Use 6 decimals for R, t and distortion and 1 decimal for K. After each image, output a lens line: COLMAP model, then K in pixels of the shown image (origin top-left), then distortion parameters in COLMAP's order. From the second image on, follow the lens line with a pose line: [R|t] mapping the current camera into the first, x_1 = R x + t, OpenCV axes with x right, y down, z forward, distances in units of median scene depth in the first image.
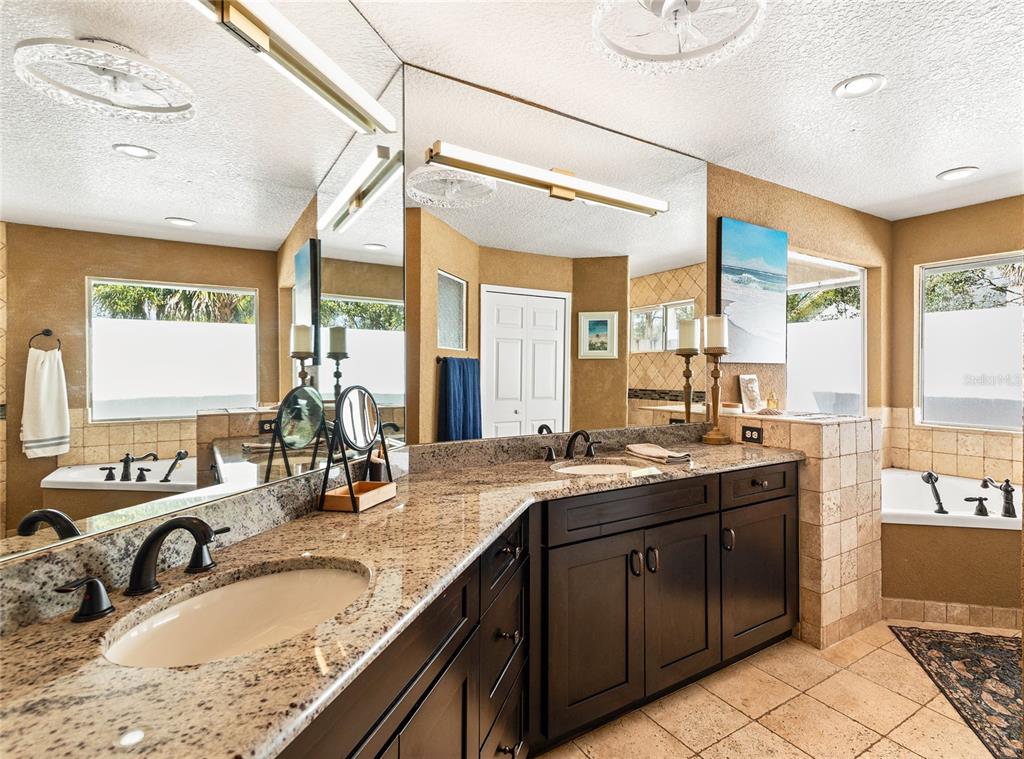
lens RADIAL K [[513.0, 0, 511.2], [0, 513.0, 370.9], [0, 0, 1]] dist [-0.005288, -0.001936]
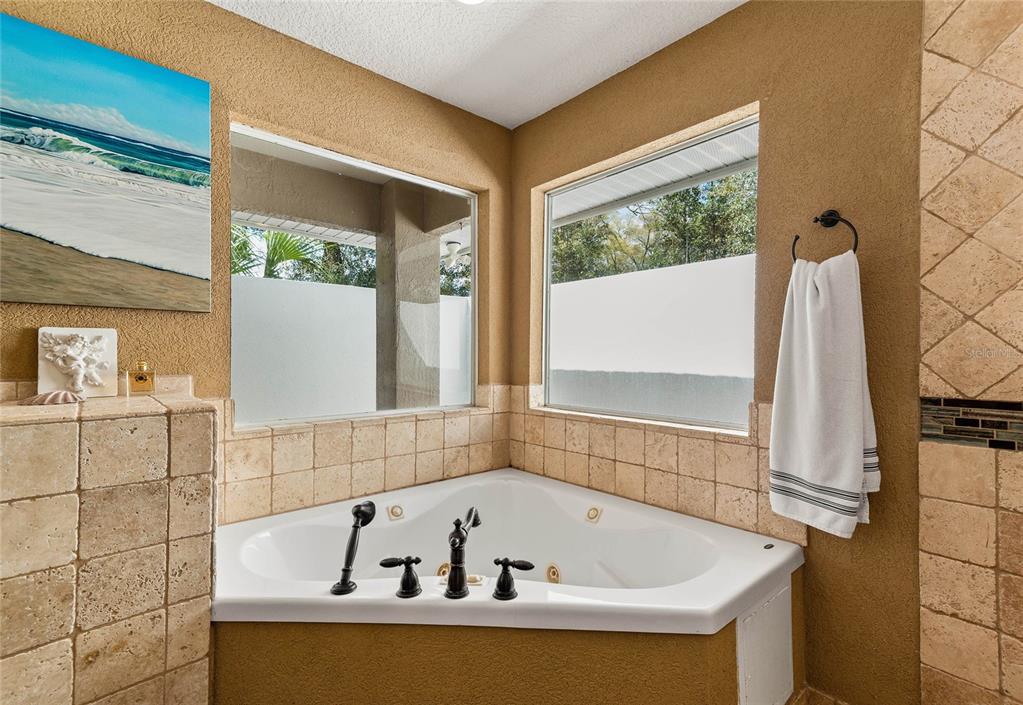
lens RADIAL K [[458.7, 0, 512.7], [0, 458.7, 358.9], [0, 0, 1]] dist [0.004896, 0.000676]
pose [[0.985519, -0.002514, 0.169547, 0.711556], [0.000523, 0.999930, 0.011784, 0.029056], [-0.169565, -0.011524, 0.985452, 0.392780]]
